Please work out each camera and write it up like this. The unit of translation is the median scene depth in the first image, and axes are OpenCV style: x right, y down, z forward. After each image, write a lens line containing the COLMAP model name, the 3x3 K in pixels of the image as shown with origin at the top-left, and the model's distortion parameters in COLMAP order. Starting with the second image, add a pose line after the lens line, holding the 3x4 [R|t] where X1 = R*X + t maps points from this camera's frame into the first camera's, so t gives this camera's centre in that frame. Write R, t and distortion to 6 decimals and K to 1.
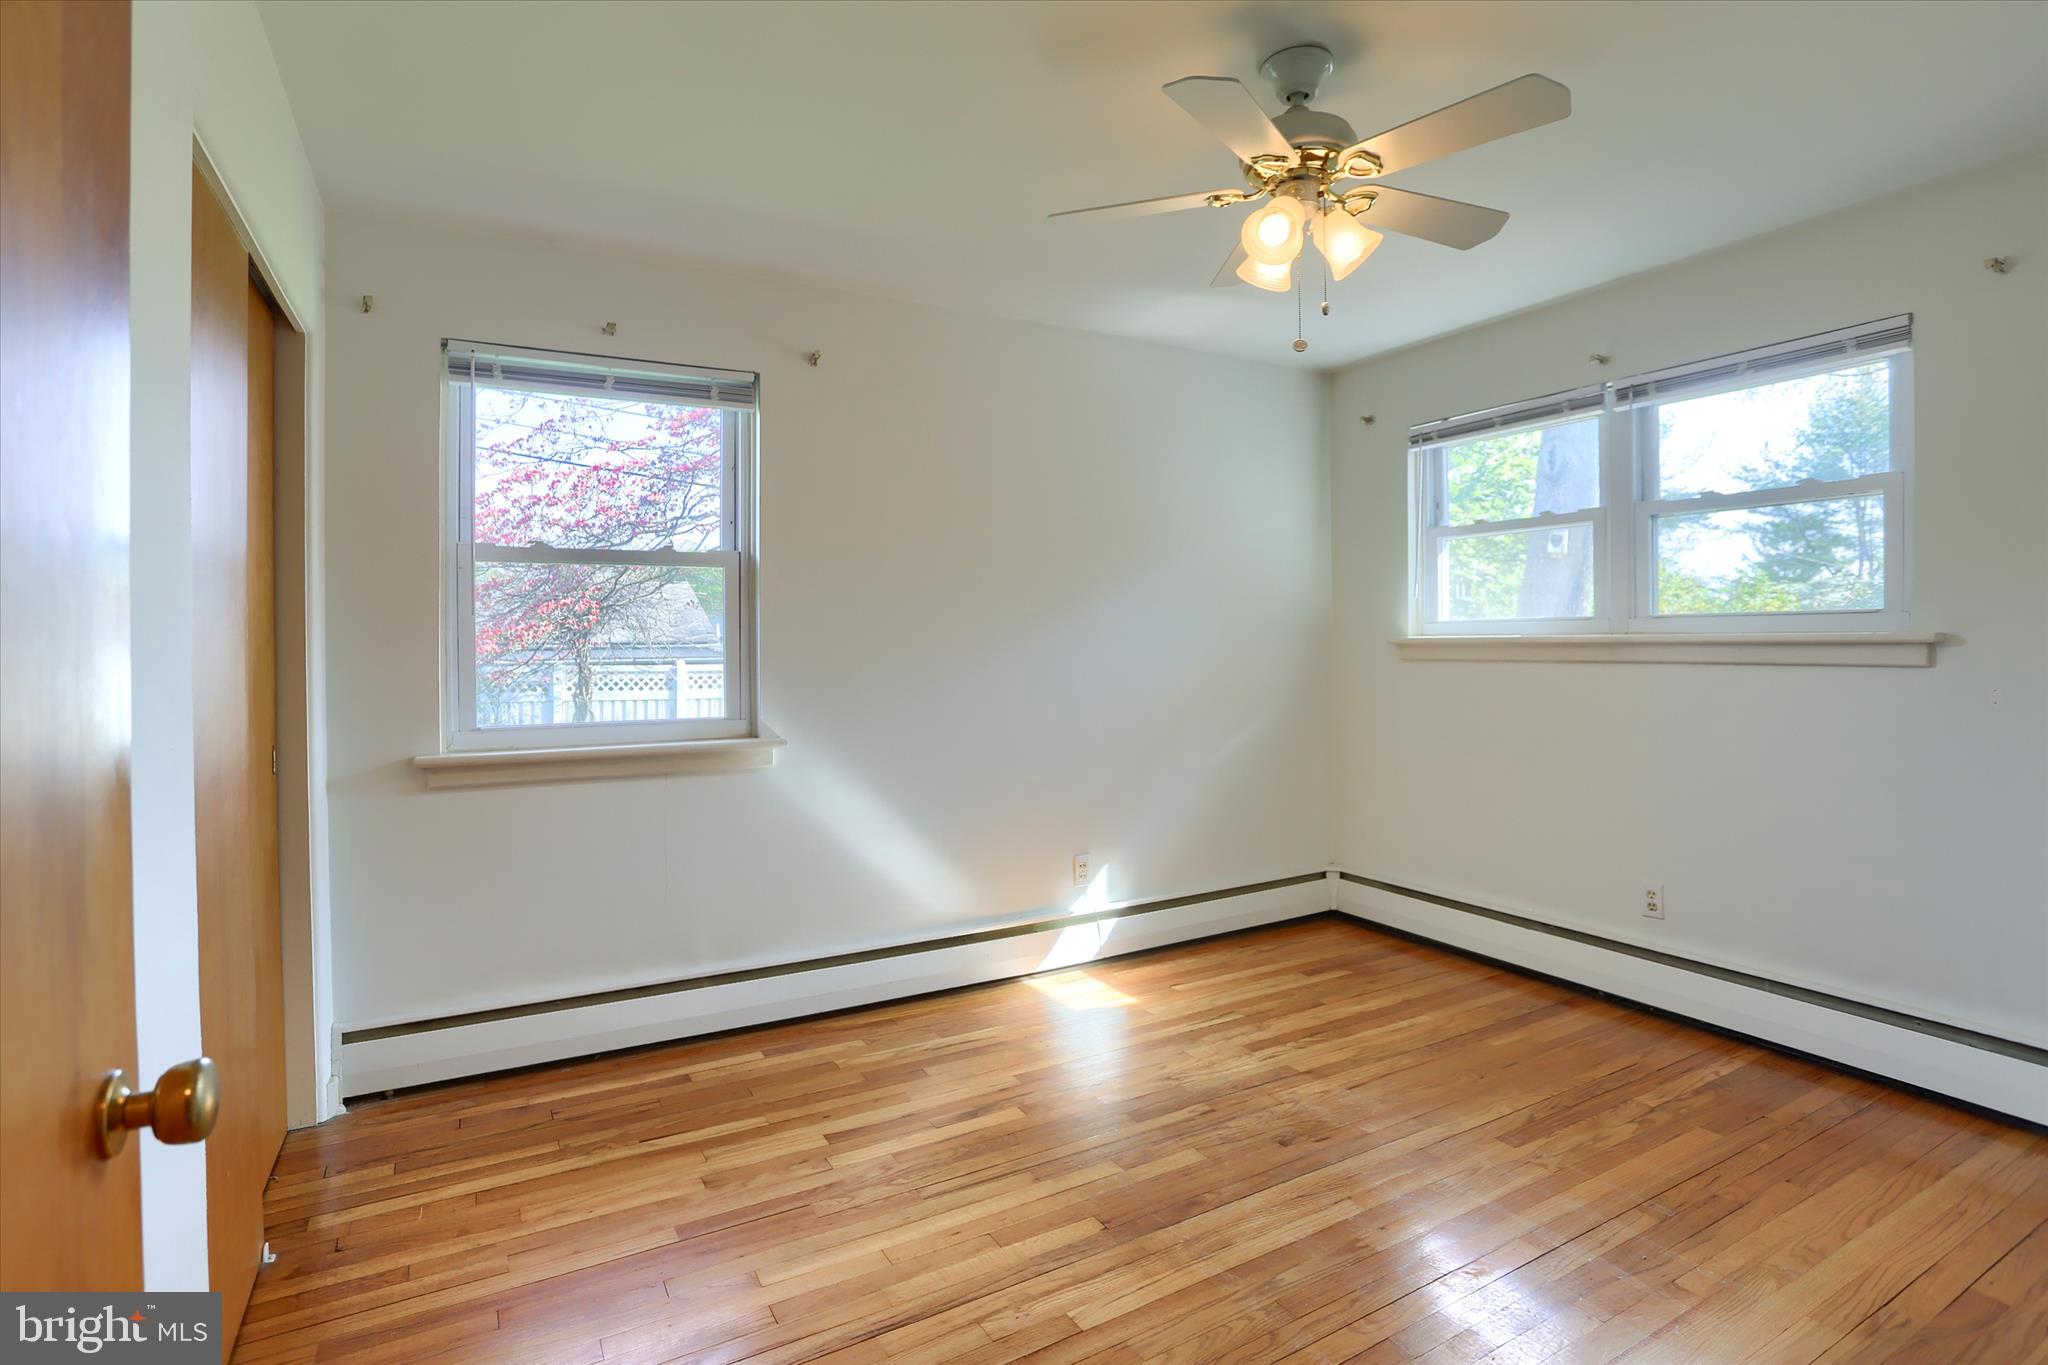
lens RADIAL K [[1006.6, 0, 1030.9], [0, 1006.6, 654.7], [0, 0, 1]] dist [-0.003429, 0.036835]
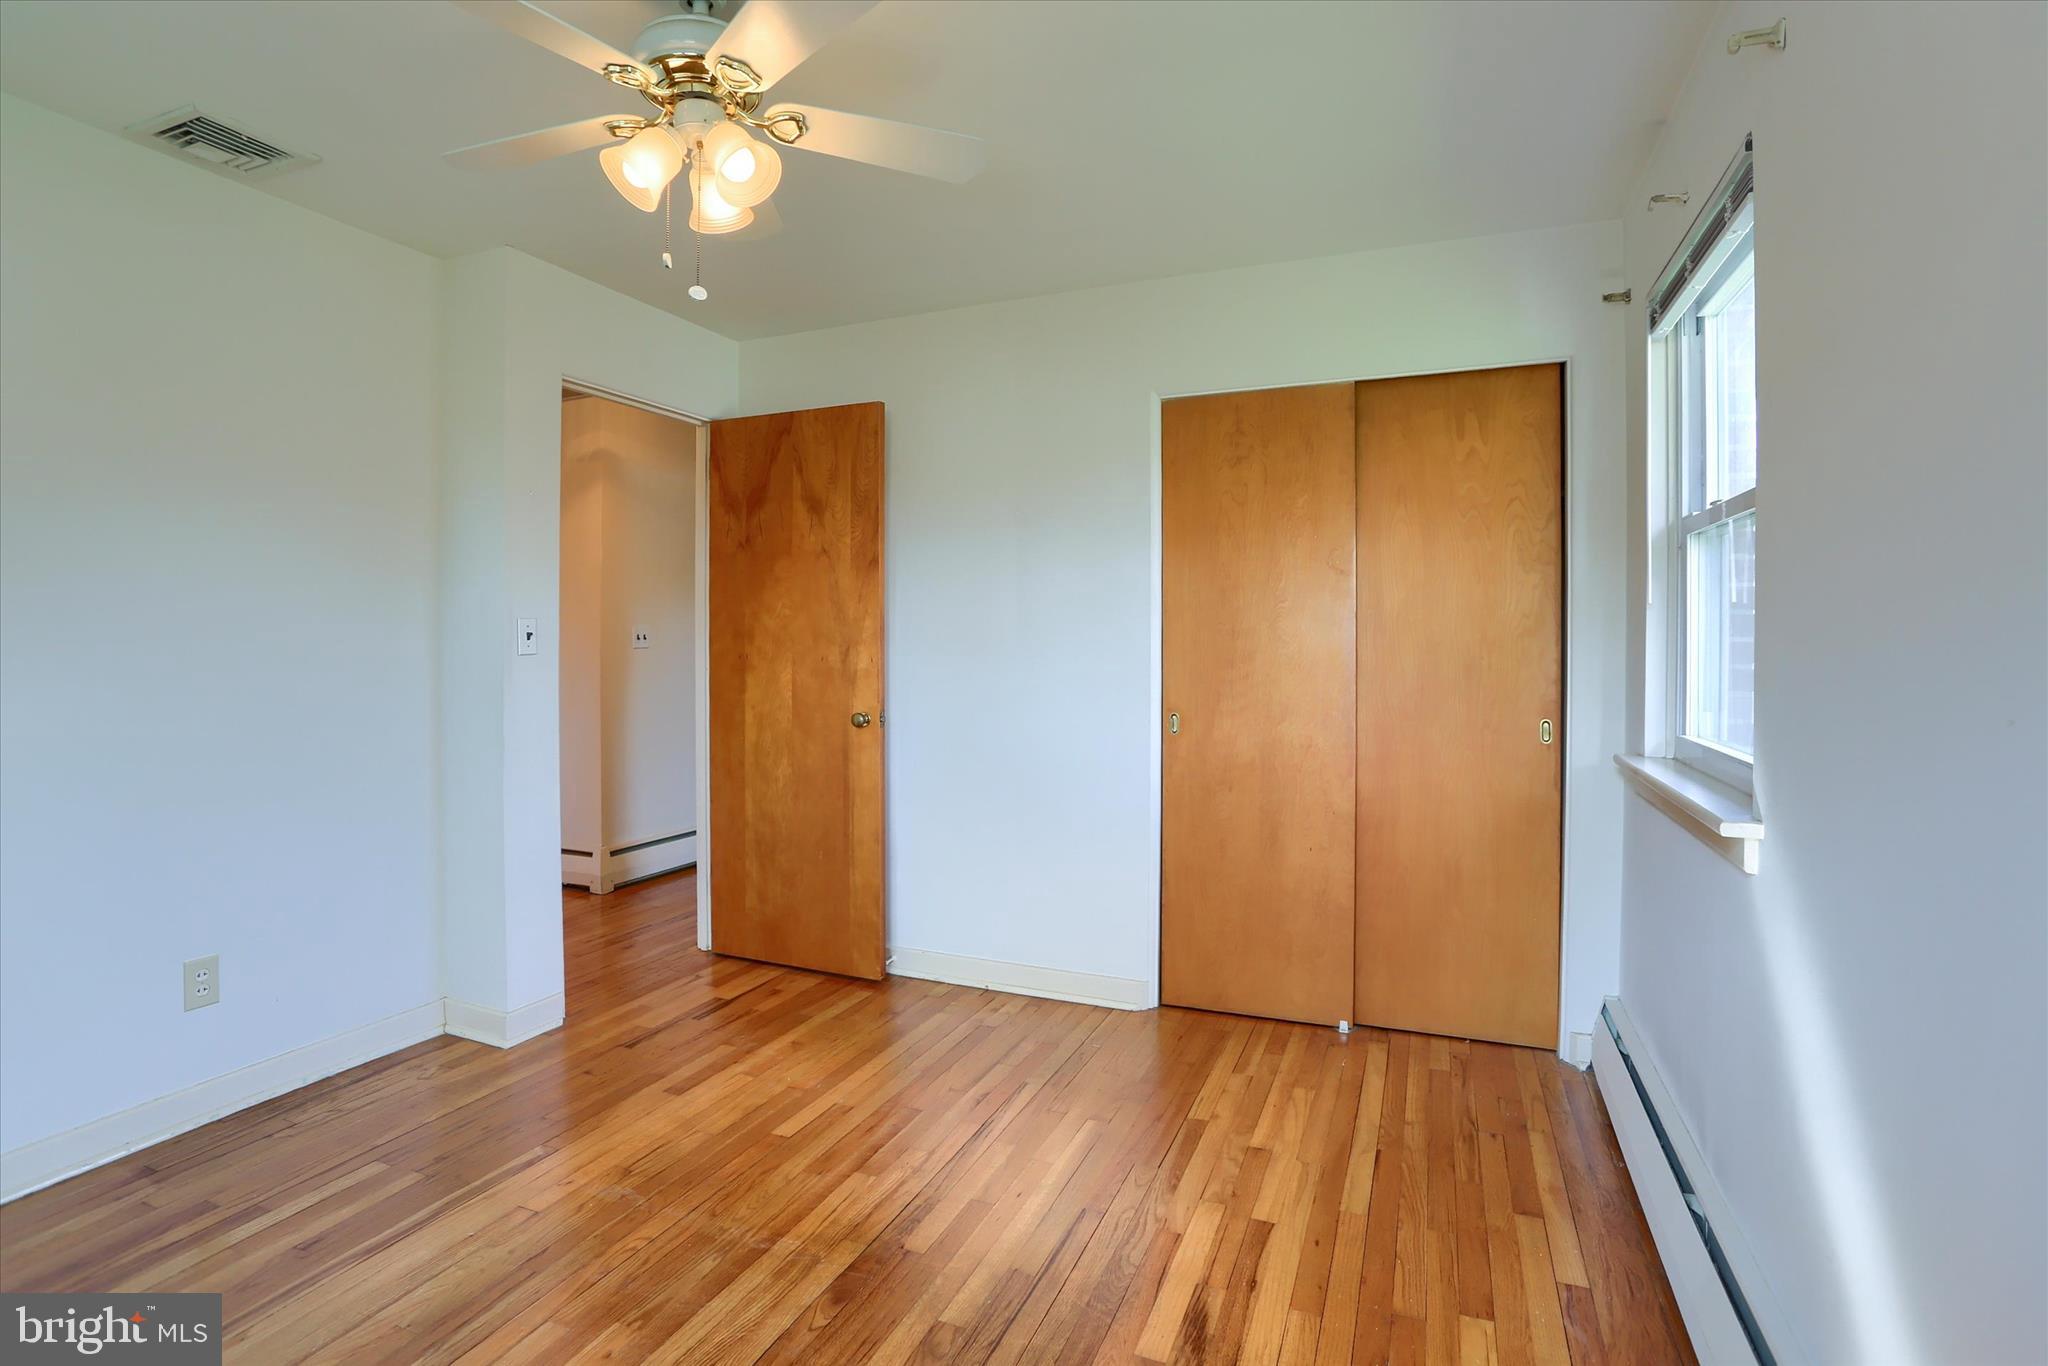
lens RADIAL K [[1006.6, 0, 1030.9], [0, 1006.6, 655.2], [0, 0, 1]] dist [-0.003429, 0.036835]
pose [[-0.783097, 0.011042, -0.621802, 0.580397], [0.000817, 0.999860, 0.016727, -0.022426], [0.621900, 0.012591, -0.782996, 1.840314]]
